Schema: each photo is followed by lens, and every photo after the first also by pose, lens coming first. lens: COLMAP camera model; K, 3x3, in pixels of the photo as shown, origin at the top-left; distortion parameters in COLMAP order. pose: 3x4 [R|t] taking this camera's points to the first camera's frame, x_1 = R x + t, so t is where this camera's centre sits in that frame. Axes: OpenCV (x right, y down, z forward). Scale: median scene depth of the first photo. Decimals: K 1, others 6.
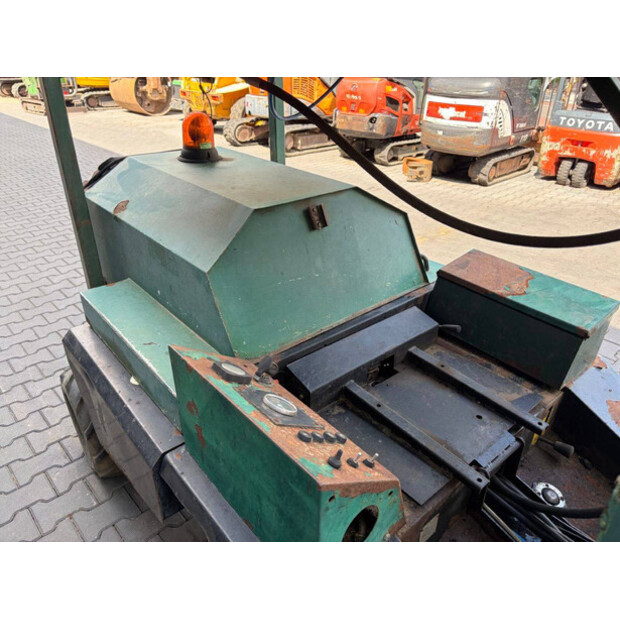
lens RADIAL K [[462.7, 0, 310.1], [0, 462.7, 308.1], [0, 0, 1]] dist [0.024739, -0.027052]
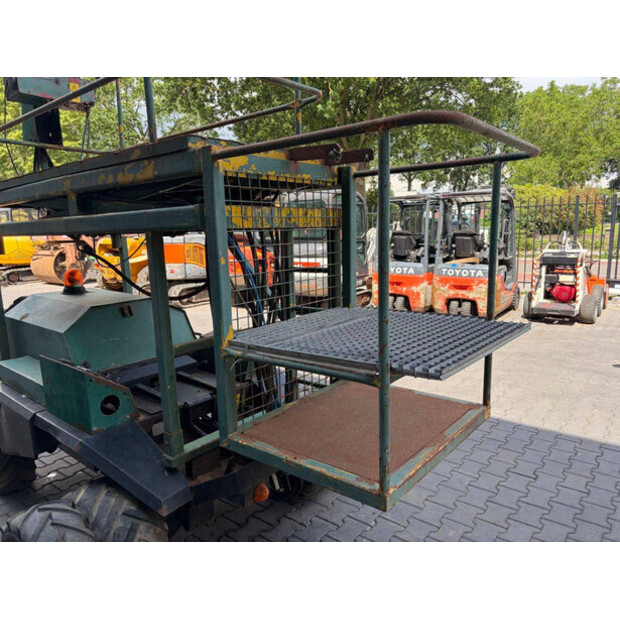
lens RADIAL K [[462.7, 0, 308.4], [0, 462.7, 312.5], [0, 0, 1]] dist [0.024739, -0.027052]
pose [[0.985797, -0.066456, 0.154234, 0.106379], [0.111547, 0.945633, -0.305510, 0.114600], [-0.125546, 0.318375, 0.939615, -0.224152]]
